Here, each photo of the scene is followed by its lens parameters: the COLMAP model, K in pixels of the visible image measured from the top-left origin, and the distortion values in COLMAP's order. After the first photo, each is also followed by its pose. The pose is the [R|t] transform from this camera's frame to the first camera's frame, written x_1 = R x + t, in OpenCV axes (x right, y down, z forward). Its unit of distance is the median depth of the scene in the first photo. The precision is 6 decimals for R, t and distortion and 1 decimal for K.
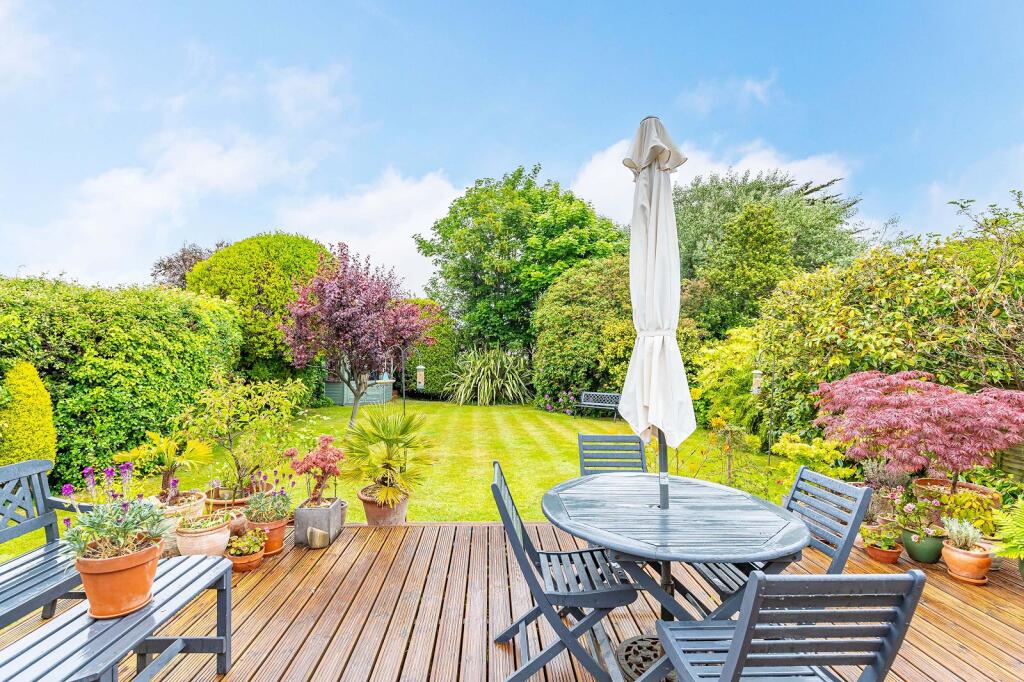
lens RADIAL K [[463.5, 0, 510.8], [0, 463.5, 344.0], [0, 0, 1]] dist [0.000284, 0.000106]
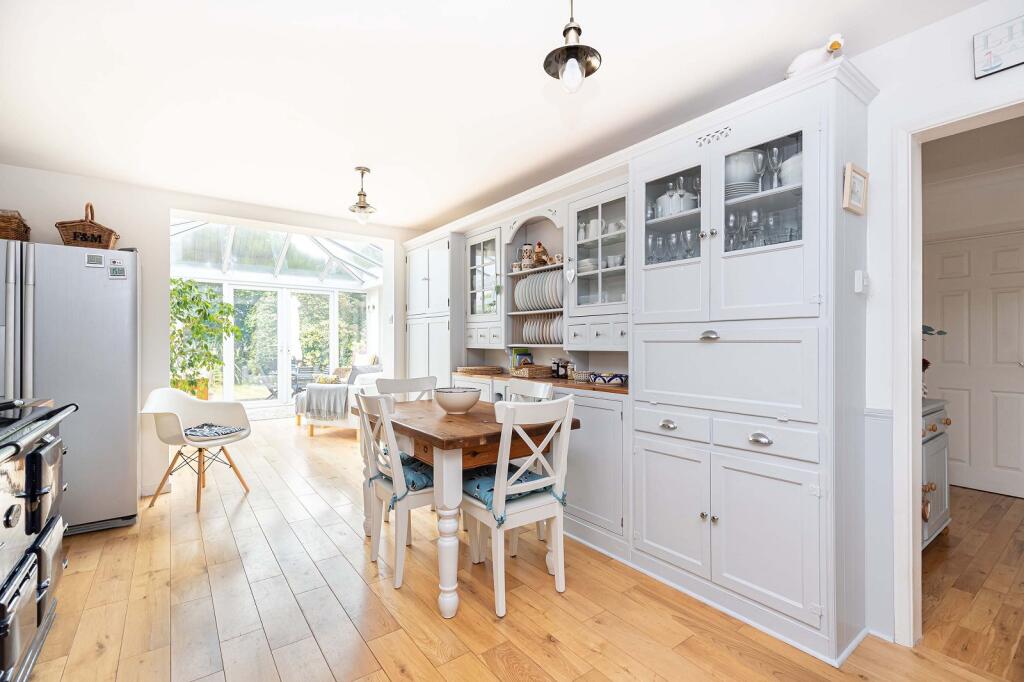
lens RADIAL K [[463.5, 0, 512.5], [0, 463.5, 341.6], [0, 0, 1]] dist [0.000284, 0.000106]
pose [[0.826292, 0.000295, 0.563242, -0.089581], [-0.004128, 0.999976, 0.005531, -0.003661], [-0.563227, -0.006896, 0.826274, -0.675080]]
